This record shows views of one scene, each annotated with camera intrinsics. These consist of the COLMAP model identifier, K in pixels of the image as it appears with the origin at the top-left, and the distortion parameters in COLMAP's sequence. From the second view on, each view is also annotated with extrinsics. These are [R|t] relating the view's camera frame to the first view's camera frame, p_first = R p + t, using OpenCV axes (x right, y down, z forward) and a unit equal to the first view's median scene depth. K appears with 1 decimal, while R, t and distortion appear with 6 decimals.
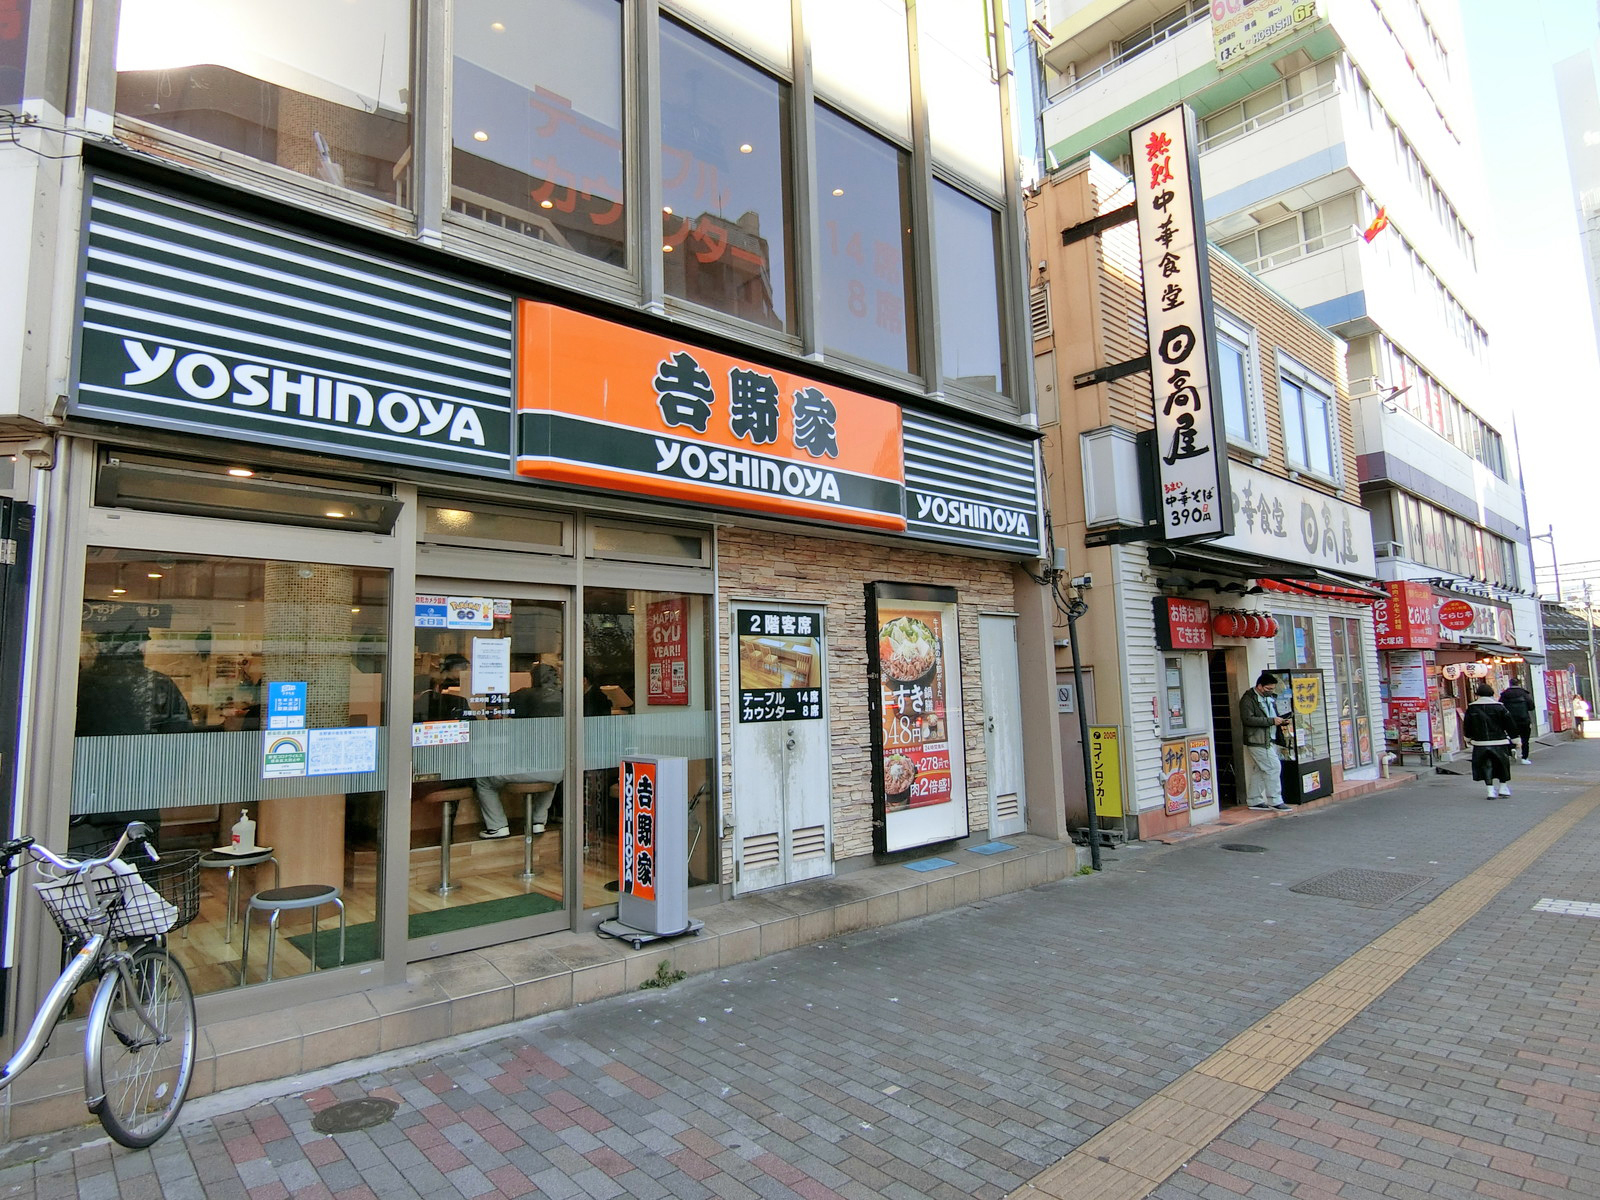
lens RADIAL K [[876.8, 0, 799.7], [0, 876.8, 595.4], [0, 0, 1]] dist [-0.006443, -0.001221]
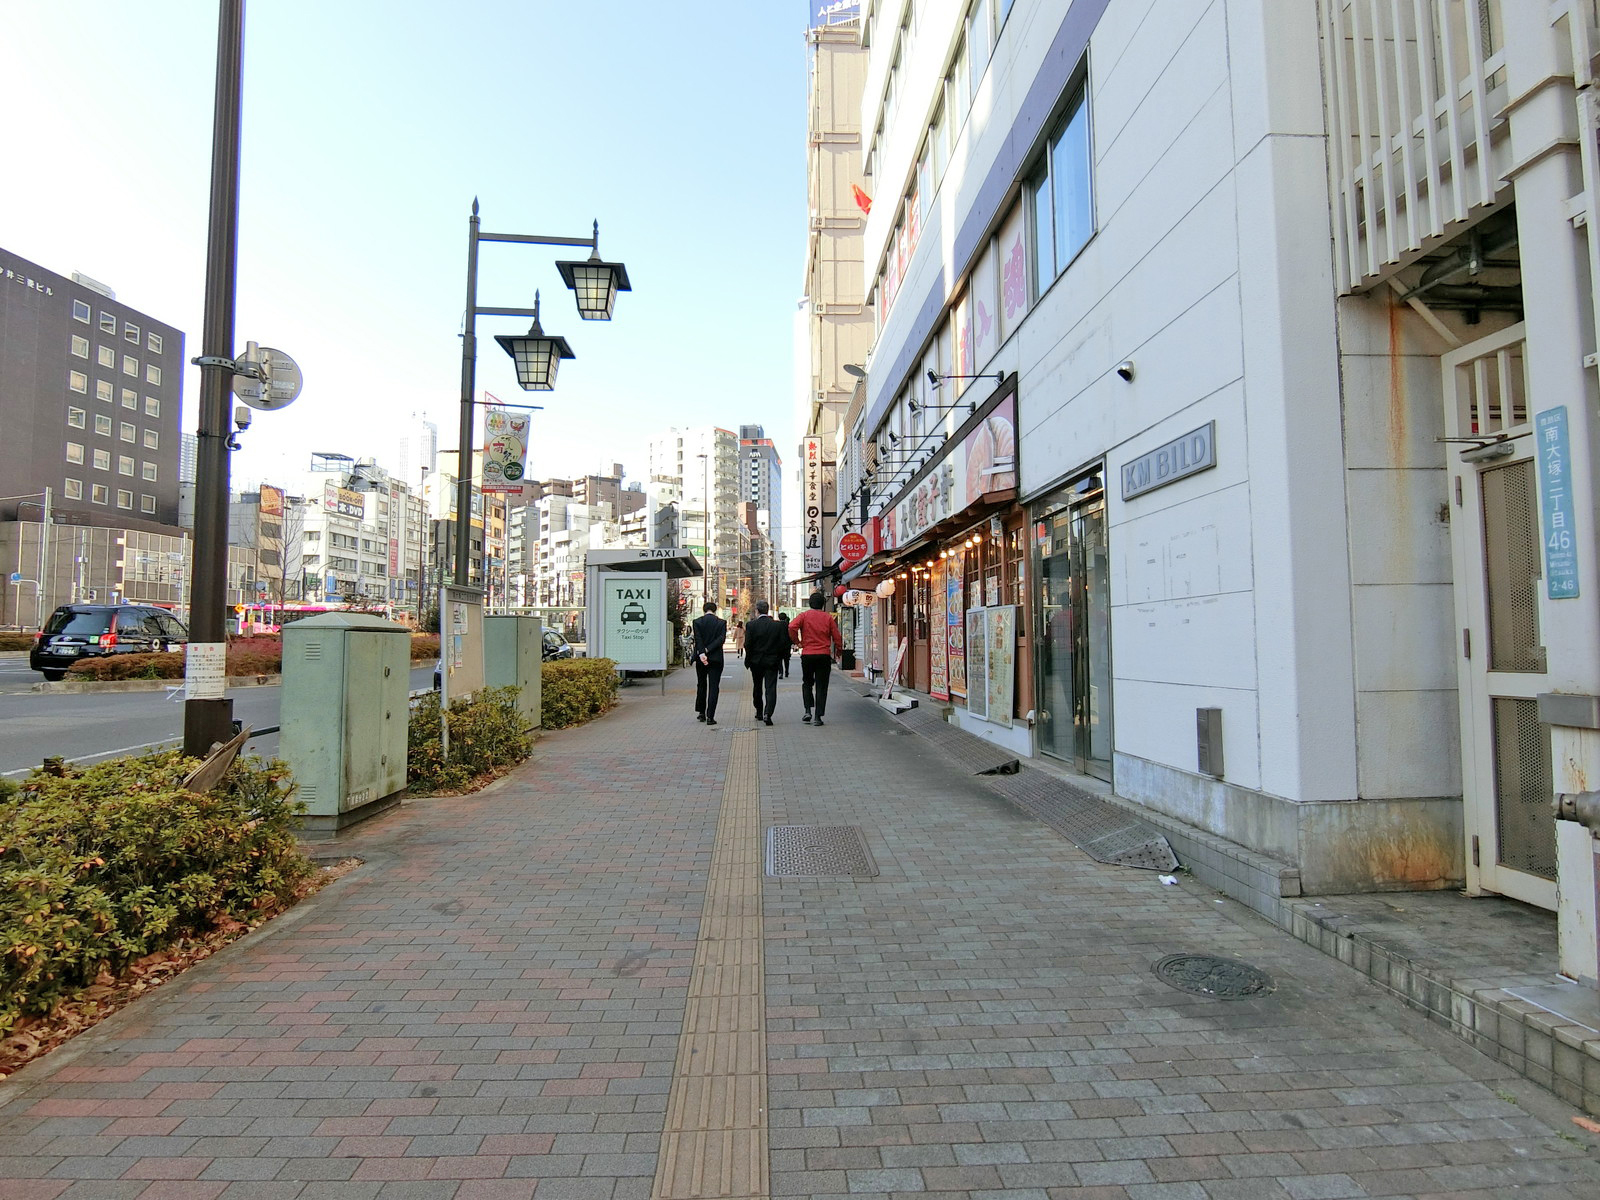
lens RADIAL K [[876.8, 0, 785.0], [0, 876.8, 585.1], [0, 0, 1]] dist [-0.006443, -0.001221]
pose [[0.635345, 0.081902, 0.767873, -2.078223], [-0.105120, 0.994277, -0.019073, 0.052721], [-0.765040, -0.068600, 0.640318, -0.997274]]
